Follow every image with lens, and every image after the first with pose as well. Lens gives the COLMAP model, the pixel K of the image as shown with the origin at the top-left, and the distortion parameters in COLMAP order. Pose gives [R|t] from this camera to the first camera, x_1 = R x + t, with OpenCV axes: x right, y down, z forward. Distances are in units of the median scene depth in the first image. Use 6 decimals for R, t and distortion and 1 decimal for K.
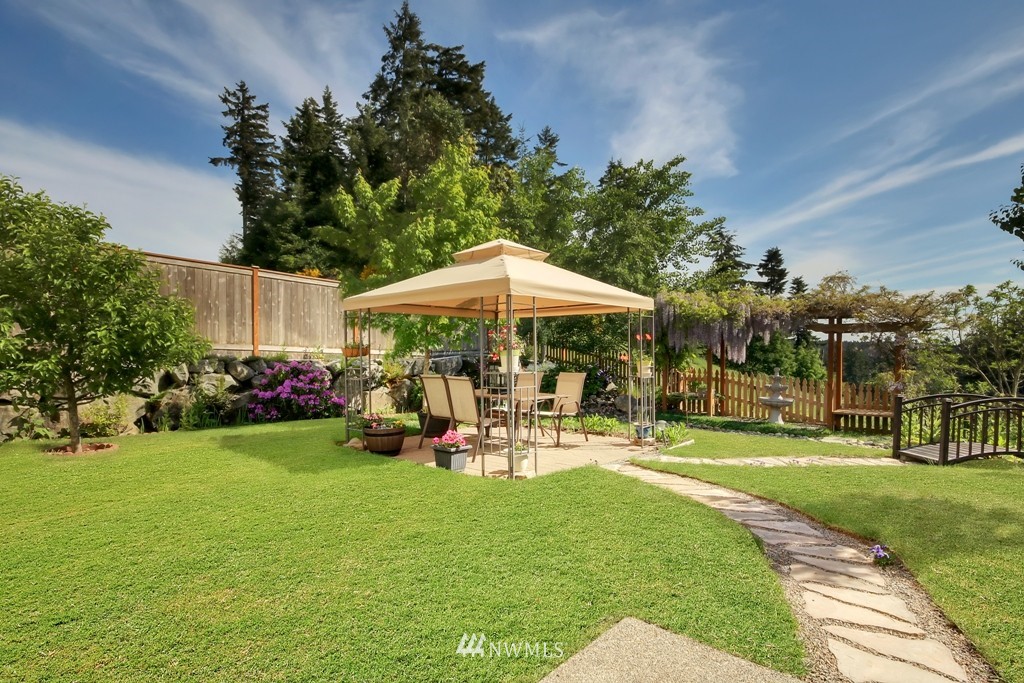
lens RADIAL K [[515.0, 0, 511.8], [0, 515.0, 349.8], [0, 0, 1]] dist [-0.002192, -0.000116]
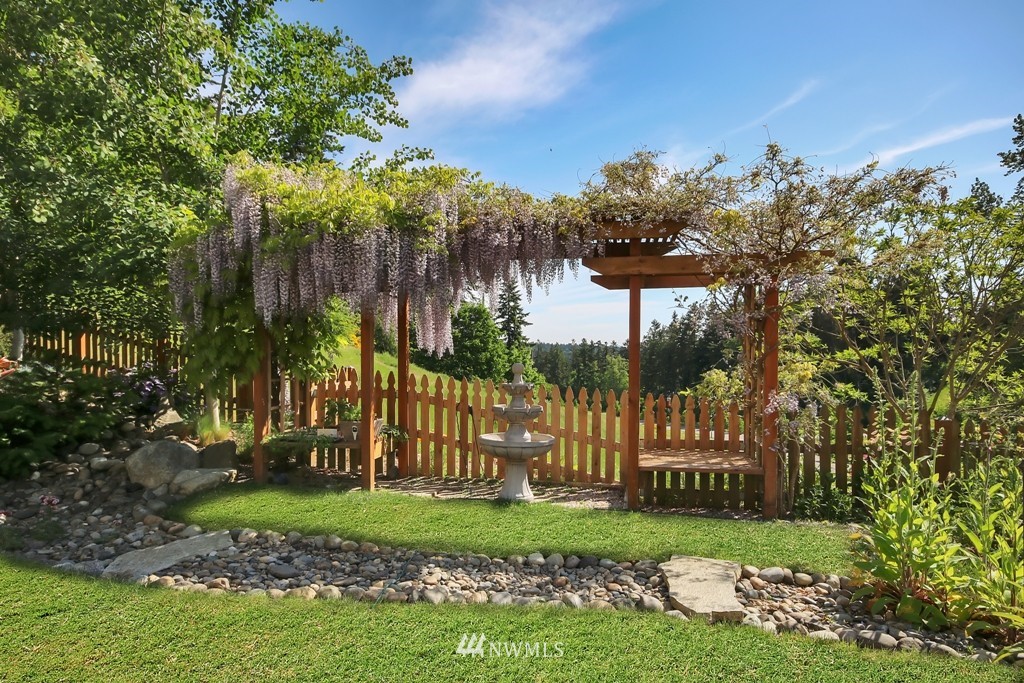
lens RADIAL K [[615.2, 0, 518.9], [0, 615.2, 348.3], [0, 0, 1]] dist [0.023349, 0.000793]
pose [[0.866415, -0.002005, 0.499321, 0.238678], [0.004316, 0.999985, -0.003474, 0.022126], [-0.499306, 0.005165, 0.866410, 0.508482]]
